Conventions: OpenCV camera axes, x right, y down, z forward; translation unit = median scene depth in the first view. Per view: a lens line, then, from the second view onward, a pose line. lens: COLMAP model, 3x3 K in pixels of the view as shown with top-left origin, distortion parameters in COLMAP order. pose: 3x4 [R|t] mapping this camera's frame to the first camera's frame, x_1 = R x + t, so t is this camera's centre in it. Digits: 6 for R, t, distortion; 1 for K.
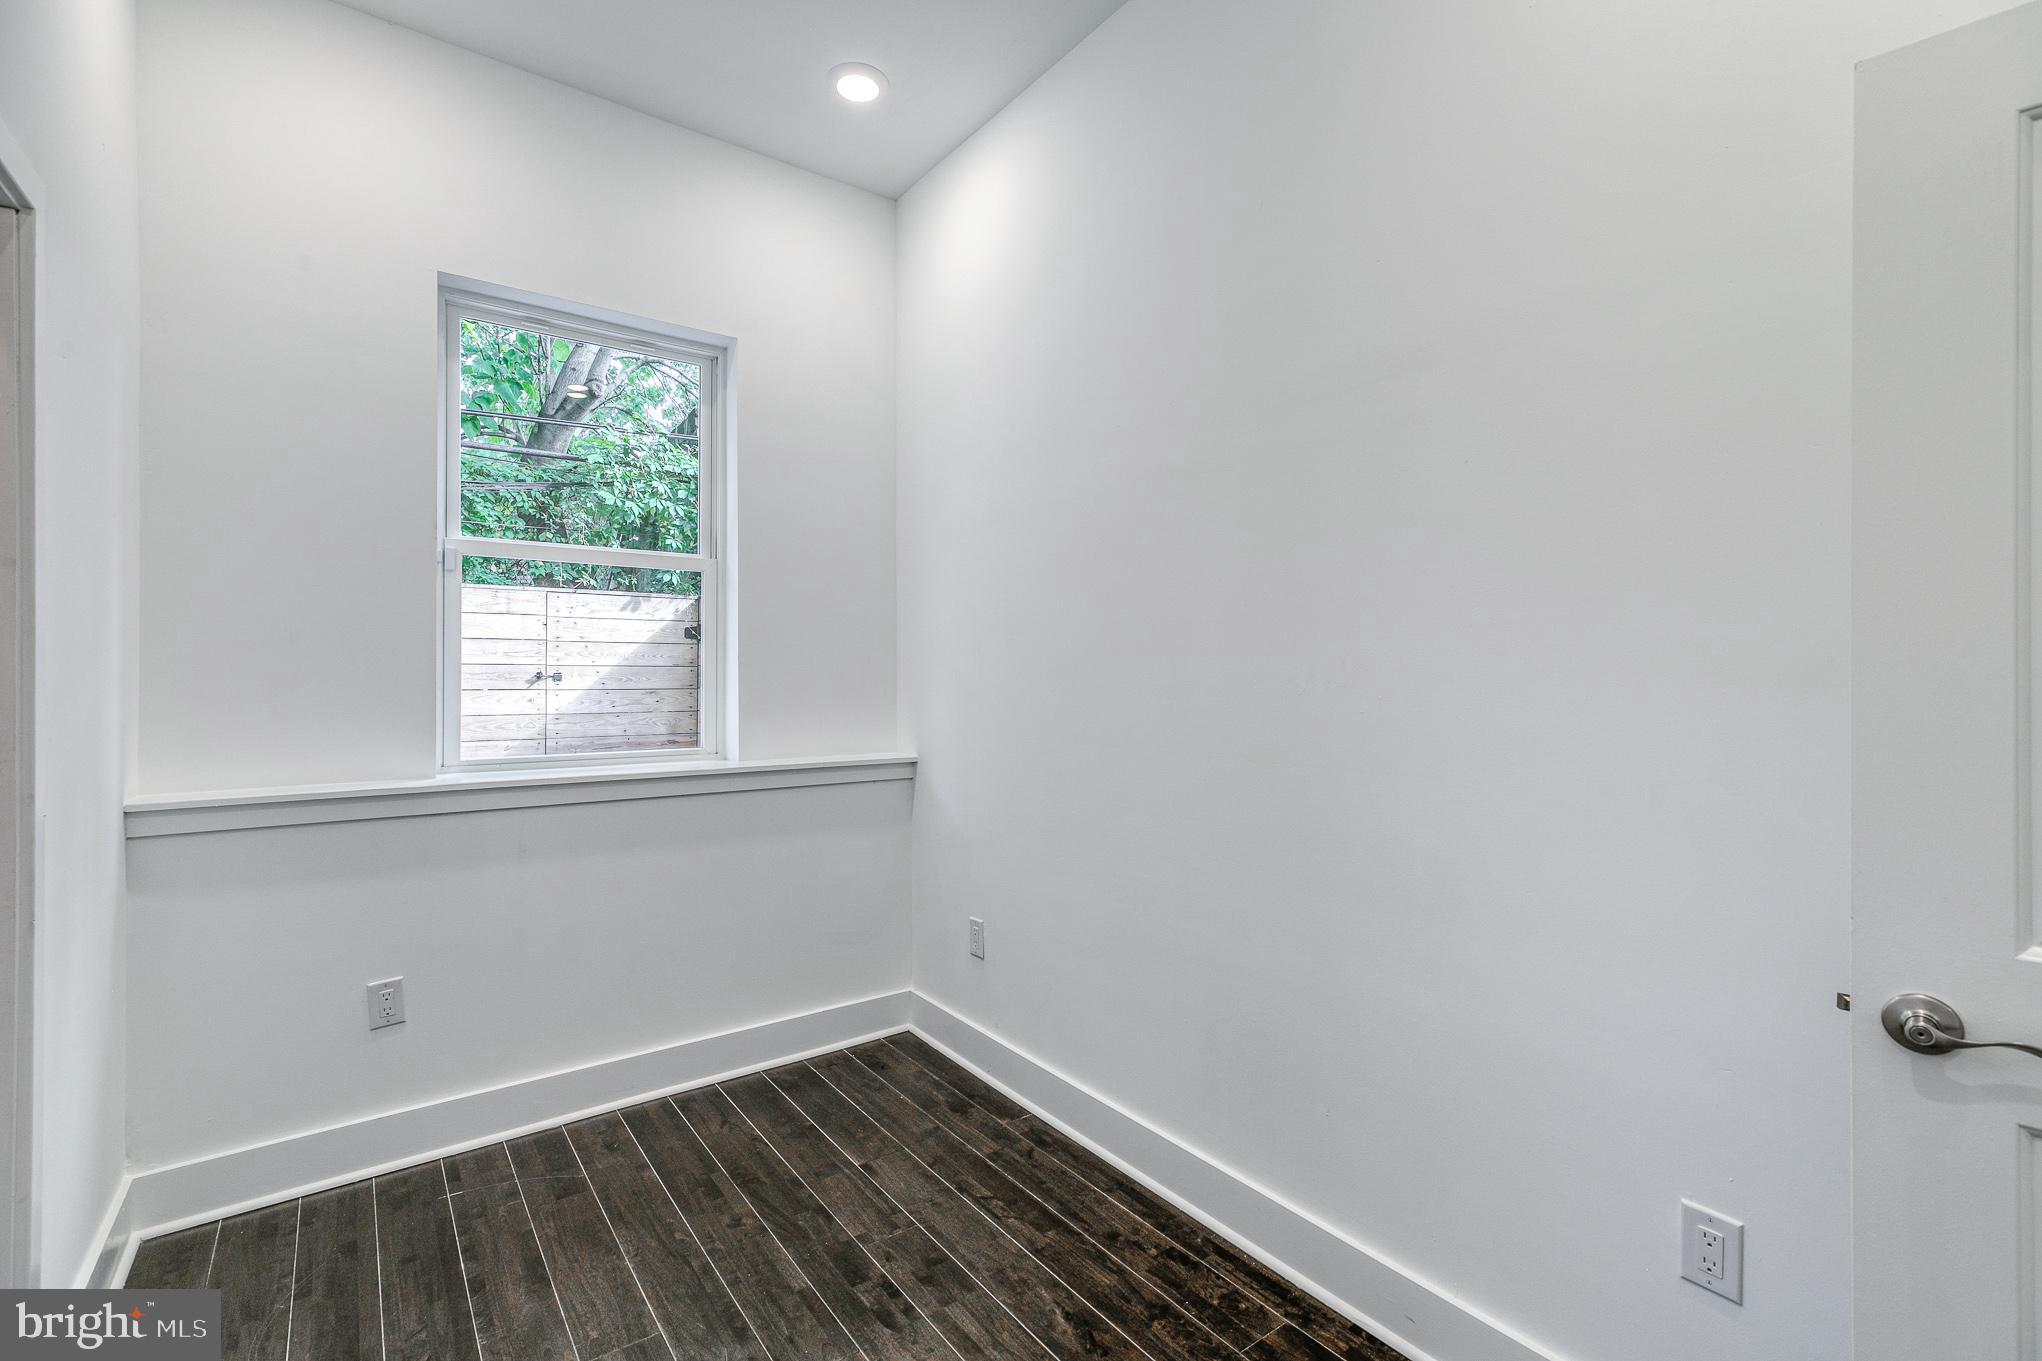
lens RADIAL K [[925.6, 0, 1024.8], [0, 925.6, 674.3], [0, 0, 1]] dist [0.003913, 0.001362]
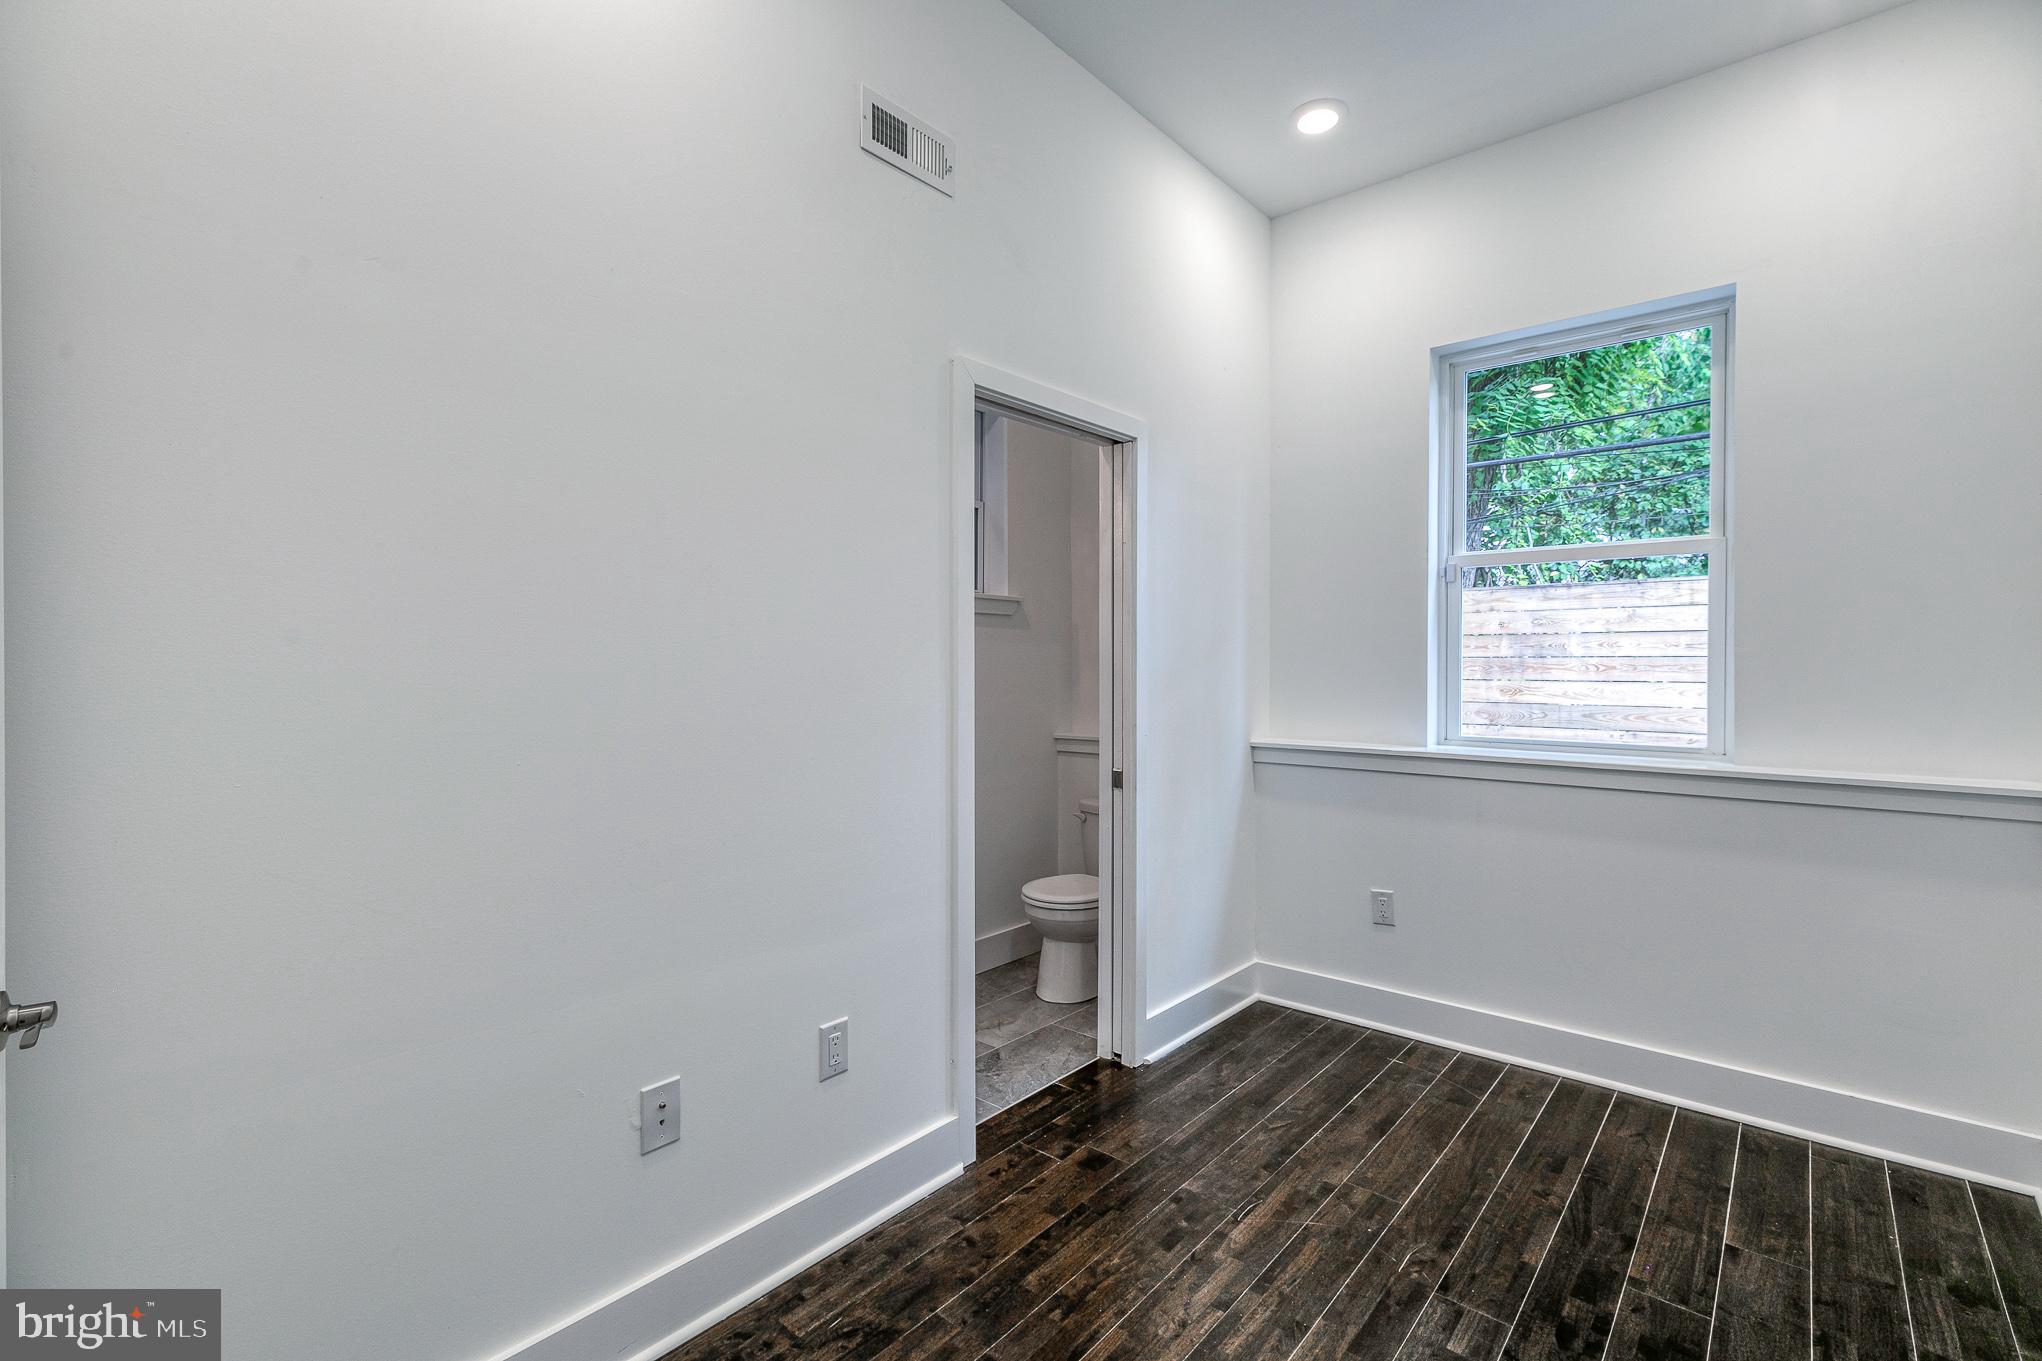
lens RADIAL K [[925.6, 0, 1001.3], [0, 925.6, 670.9], [0, 0, 1]] dist [0.003913, 0.001362]
pose [[0.194365, 0.002418, -0.980926, 0.562362], [-0.000754, 0.999997, 0.002316, 0.005555], [0.980929, 0.000290, 0.194366, 0.197937]]
